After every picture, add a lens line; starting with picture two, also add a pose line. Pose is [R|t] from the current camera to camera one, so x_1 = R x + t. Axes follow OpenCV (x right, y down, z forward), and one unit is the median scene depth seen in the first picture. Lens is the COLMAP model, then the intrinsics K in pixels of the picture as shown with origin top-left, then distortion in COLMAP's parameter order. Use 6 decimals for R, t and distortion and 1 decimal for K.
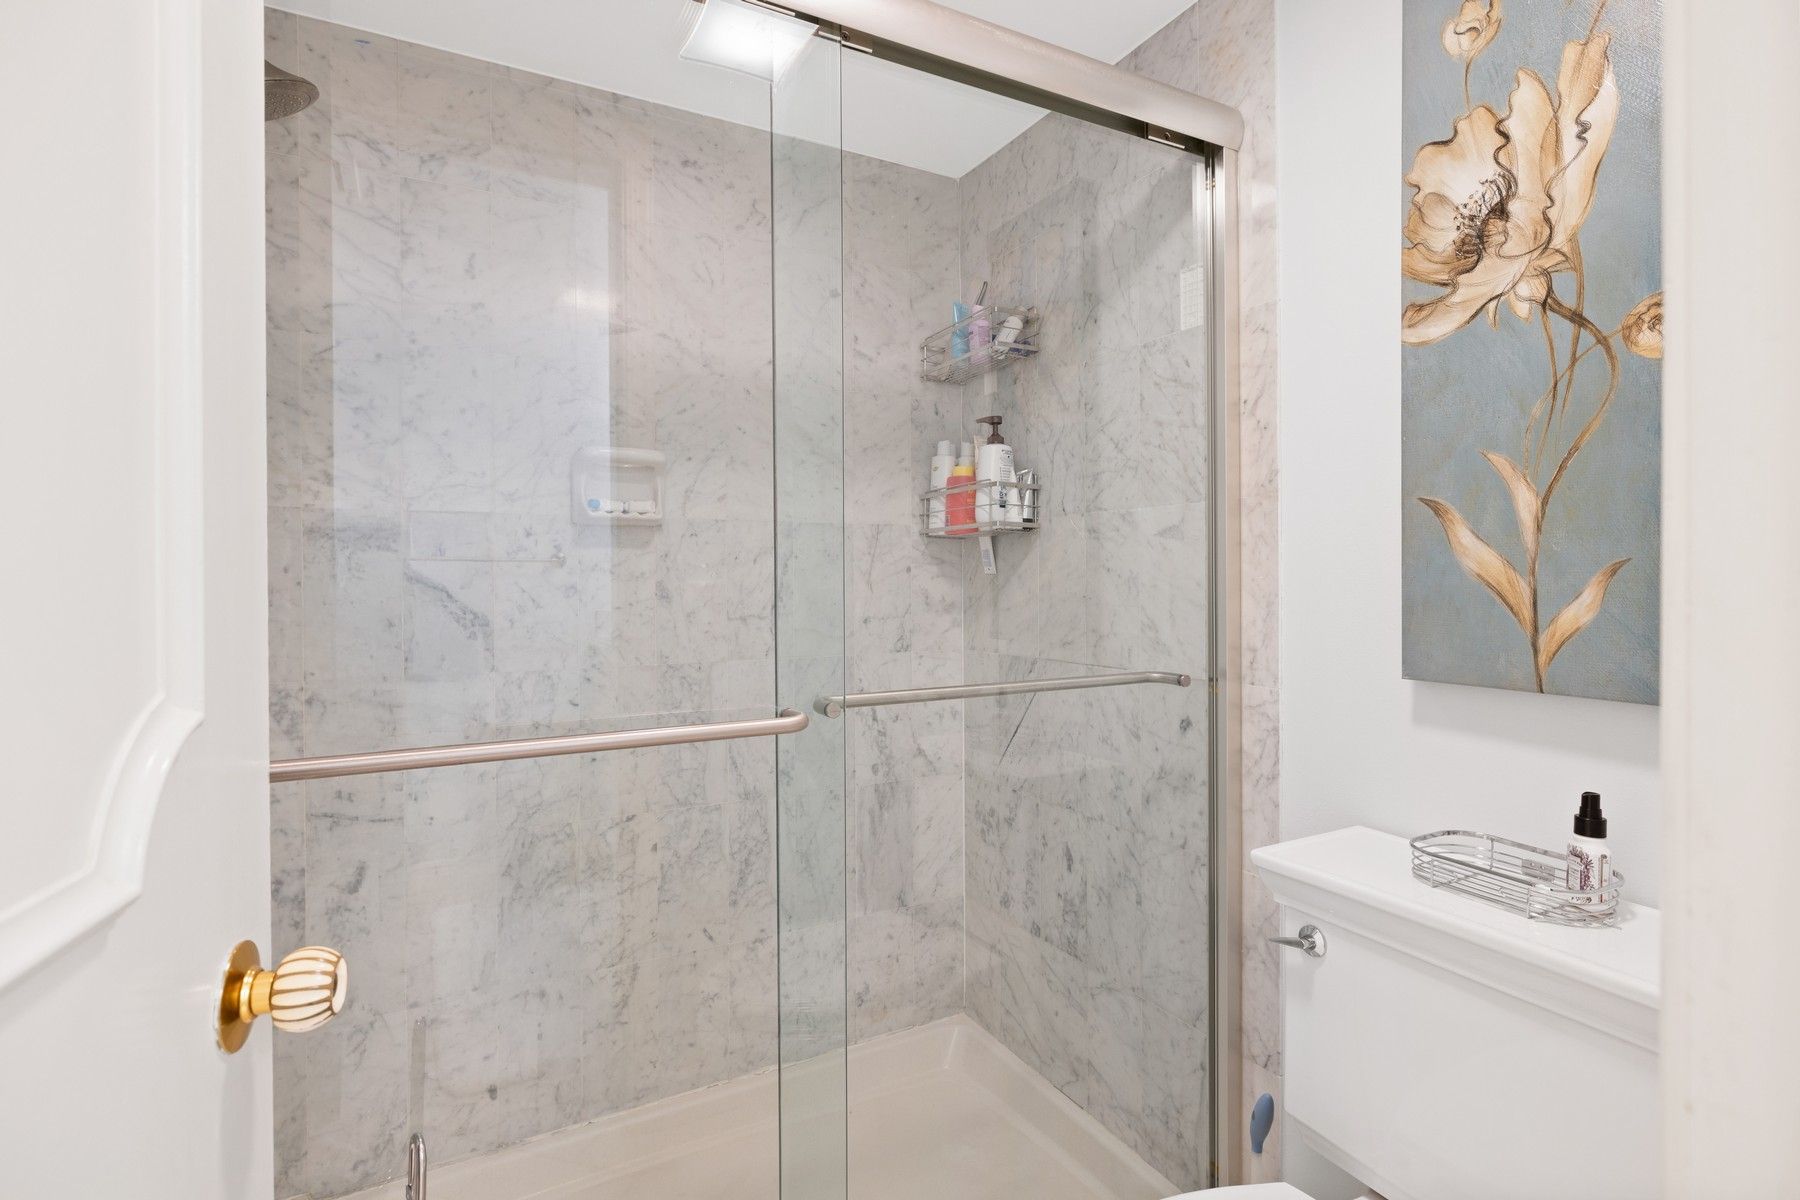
lens RADIAL K [[849.4, 0, 896.8], [0, 849.4, 588.3], [0, 0, 1]] dist [-0.002701, 0.000544]
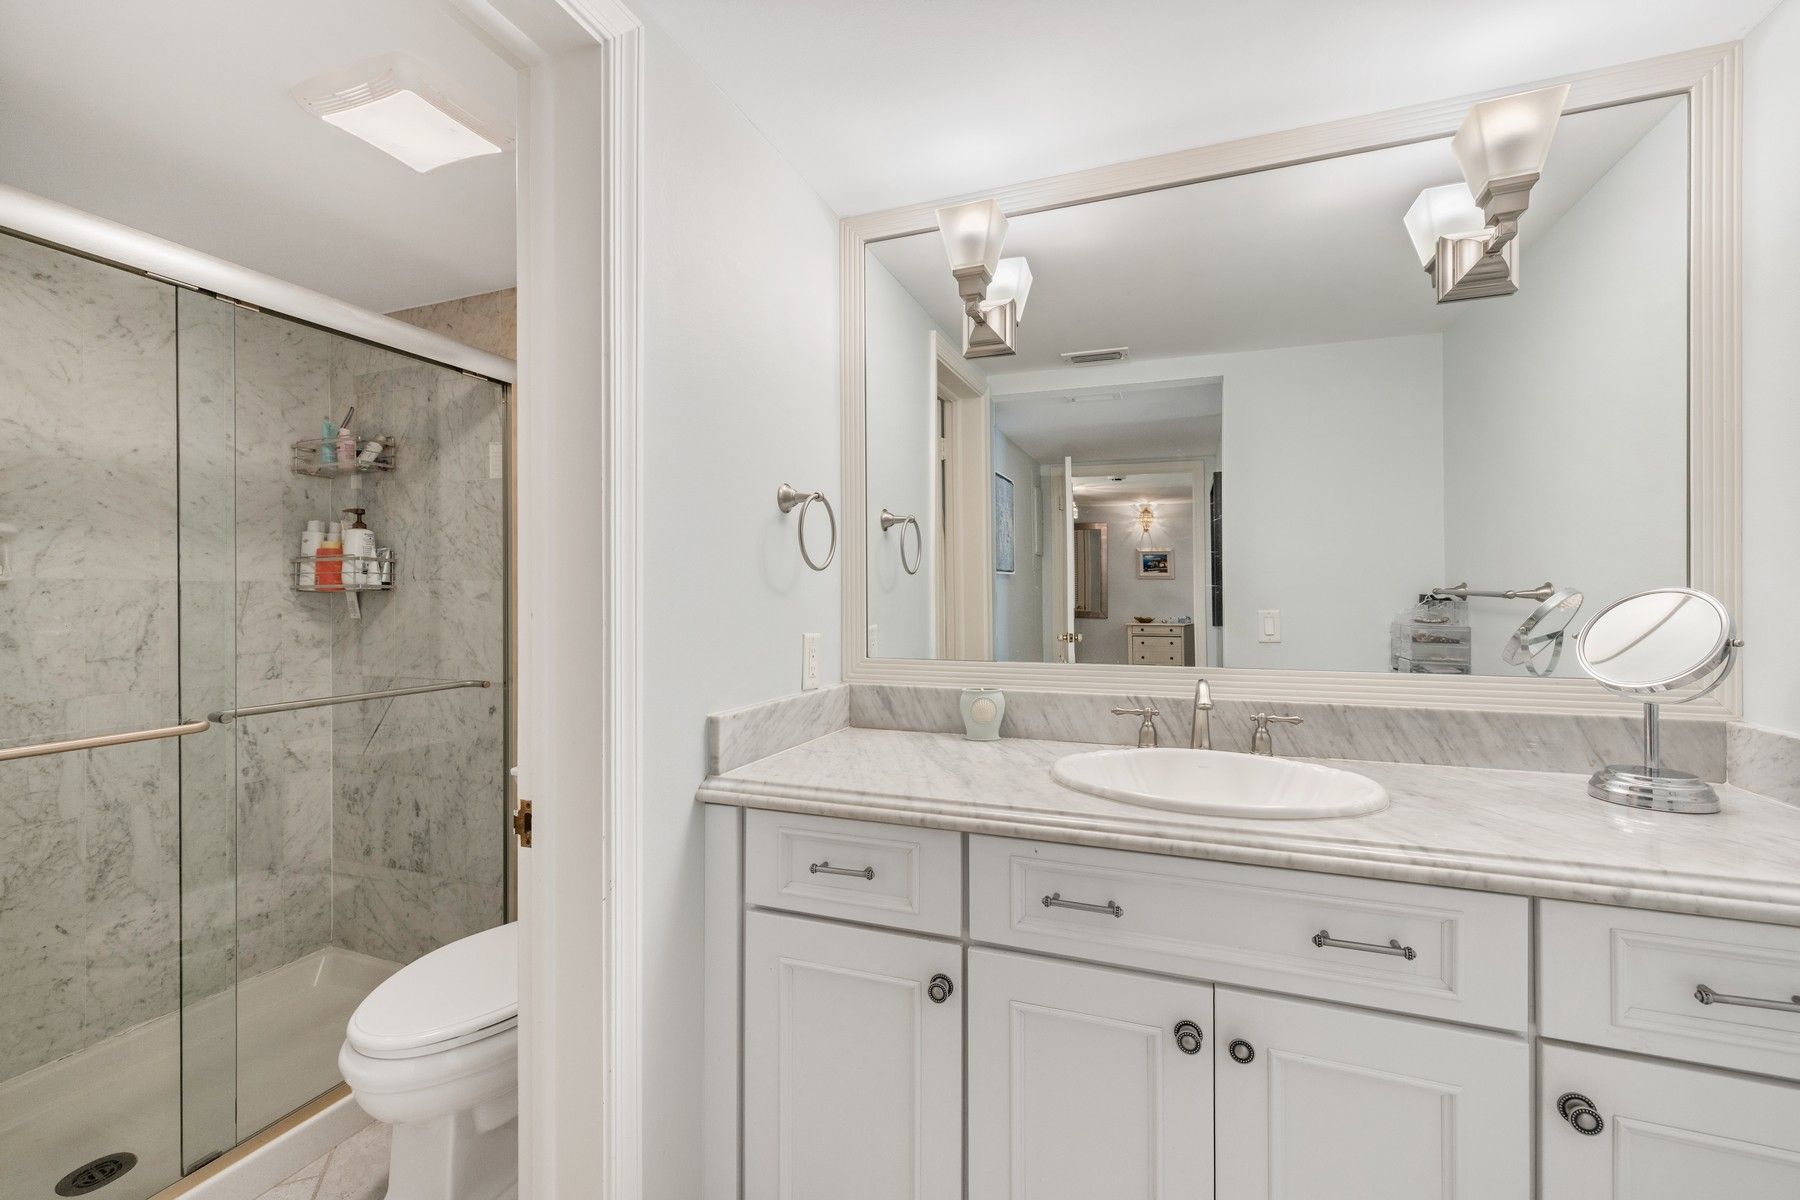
lens RADIAL K [[778.7, 0, 913.7], [0, 778.7, 591.8], [0, 0, 1]] dist [0.001501, -0.000491]
pose [[0.758249, 0.003098, 0.651957, -0.031129], [0.003429, 0.999956, -0.008740, -0.049667], [-0.651956, 0.008863, 0.758205, -0.605610]]
